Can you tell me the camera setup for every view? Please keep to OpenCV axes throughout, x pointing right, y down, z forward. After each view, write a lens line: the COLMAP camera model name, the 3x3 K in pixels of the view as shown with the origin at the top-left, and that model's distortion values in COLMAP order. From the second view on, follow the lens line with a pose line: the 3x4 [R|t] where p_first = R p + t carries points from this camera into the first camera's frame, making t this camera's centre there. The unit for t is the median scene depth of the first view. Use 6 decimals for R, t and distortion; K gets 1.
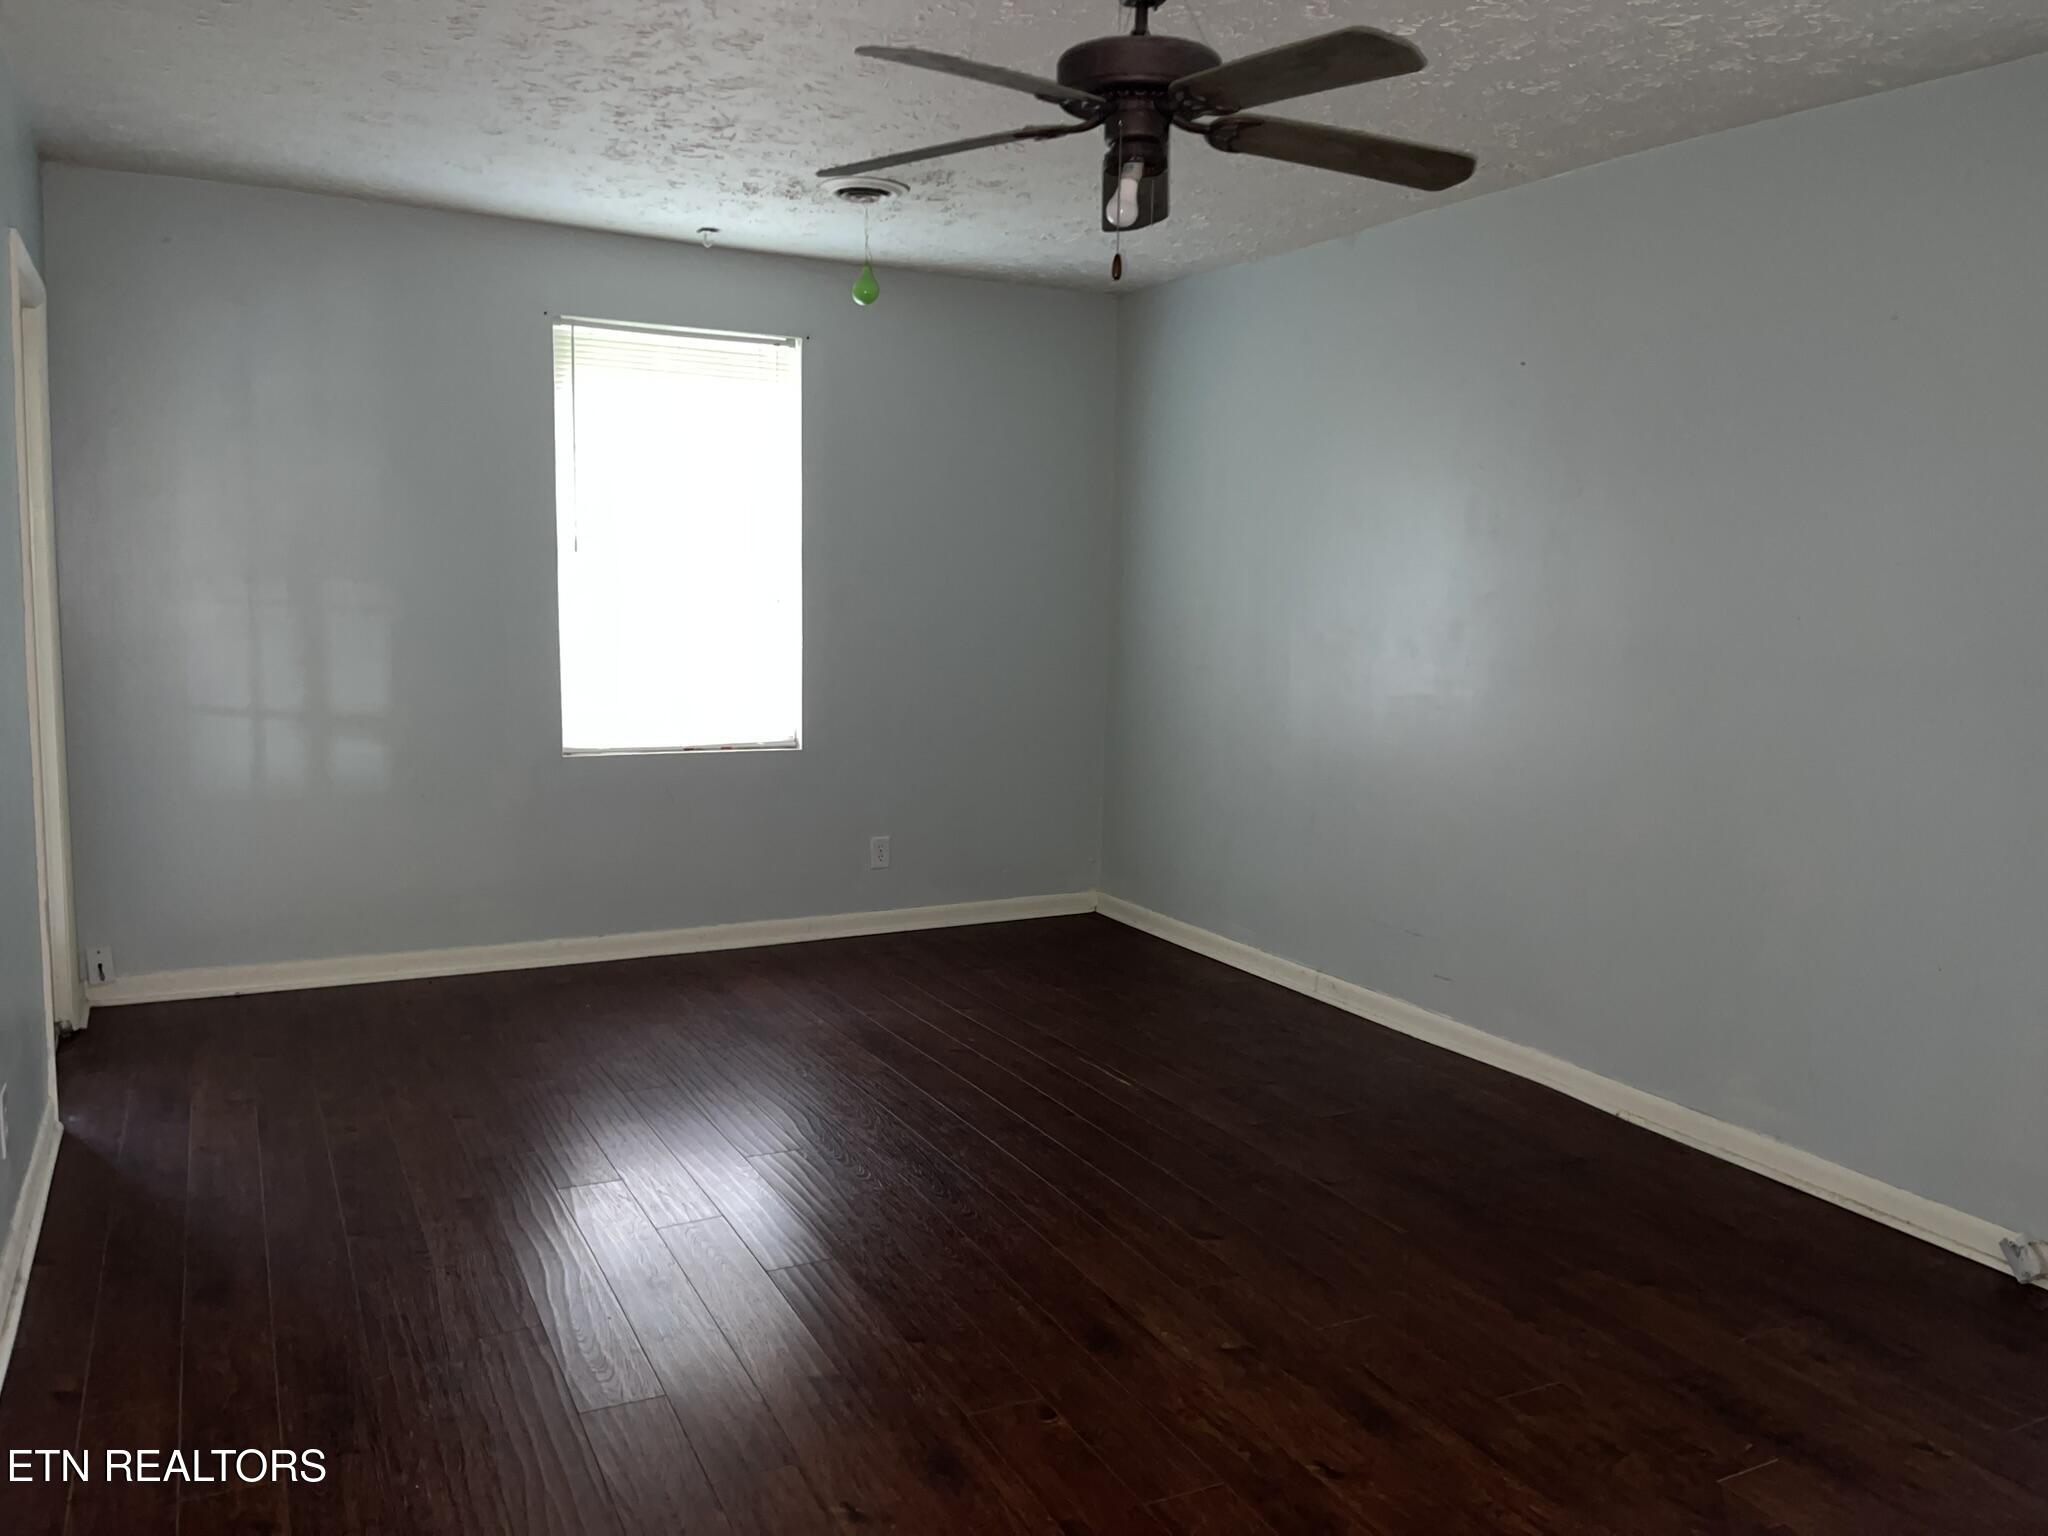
lens RADIAL K [[1474.9, 0, 1024.0], [0, 1474.9, 768.0], [0, 0, 1]] dist [0.006282, 0.000154]
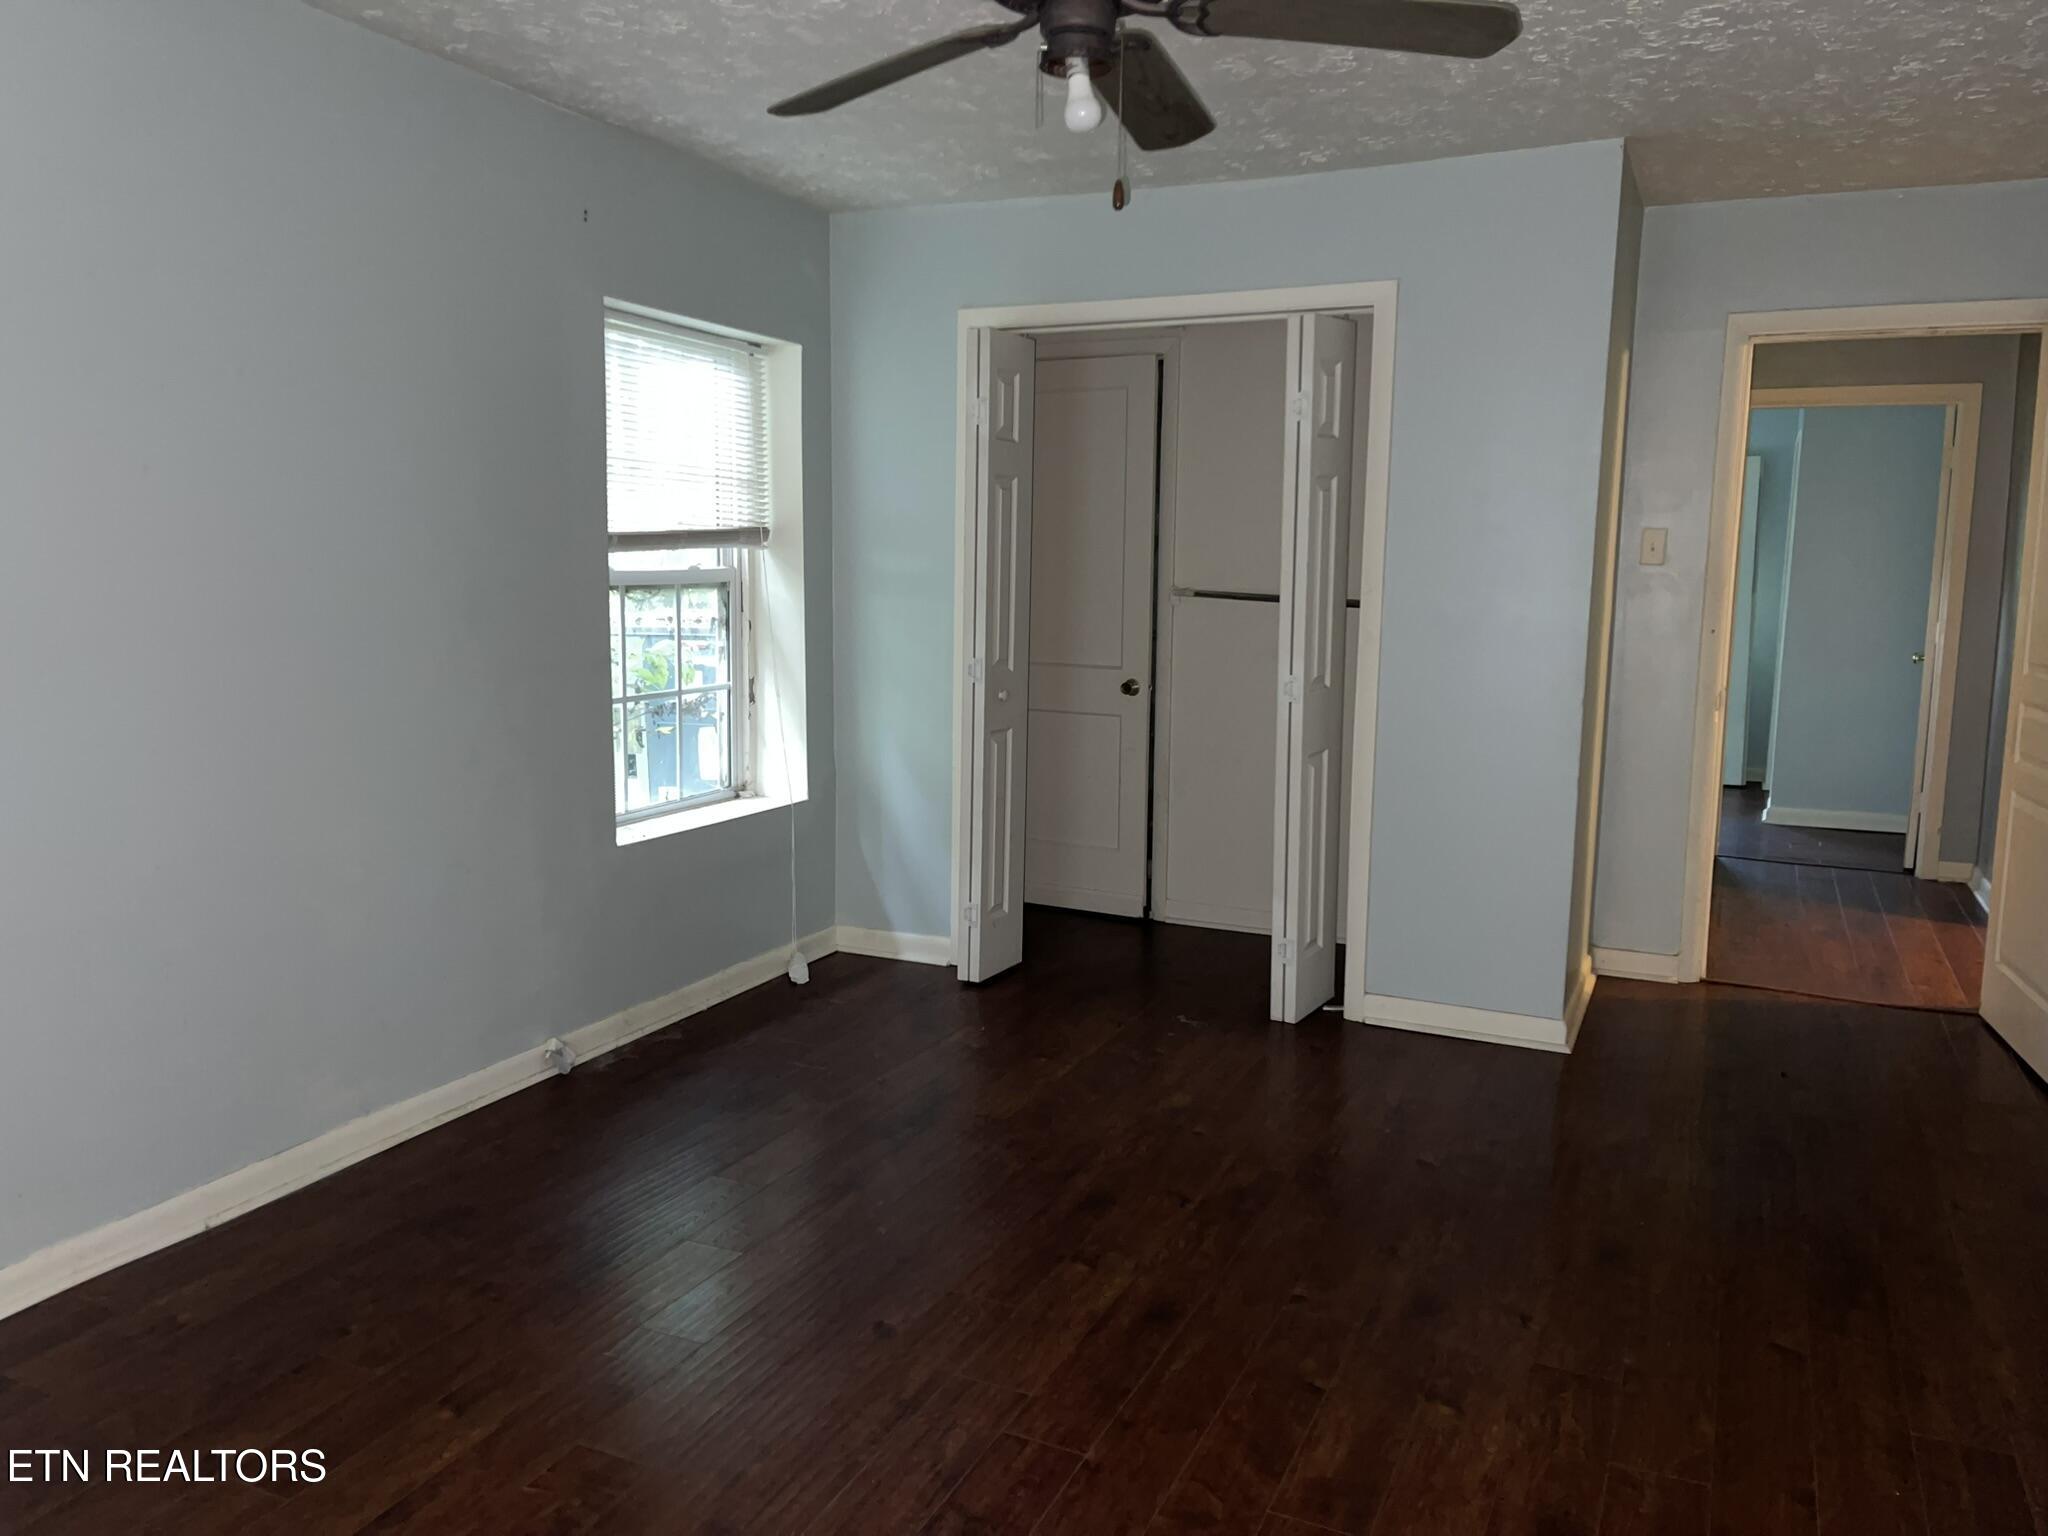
lens RADIAL K [[1474.9, 0, 1024.0], [0, 1474.9, 768.0], [0, 0, 1]] dist [0.006282, 0.000154]
pose [[-0.590929, -0.152096, 0.792256, -0.593859], [0.081275, 0.965845, 0.246043, -0.211447], [-0.802619, 0.209784, -0.558385, 1.470103]]
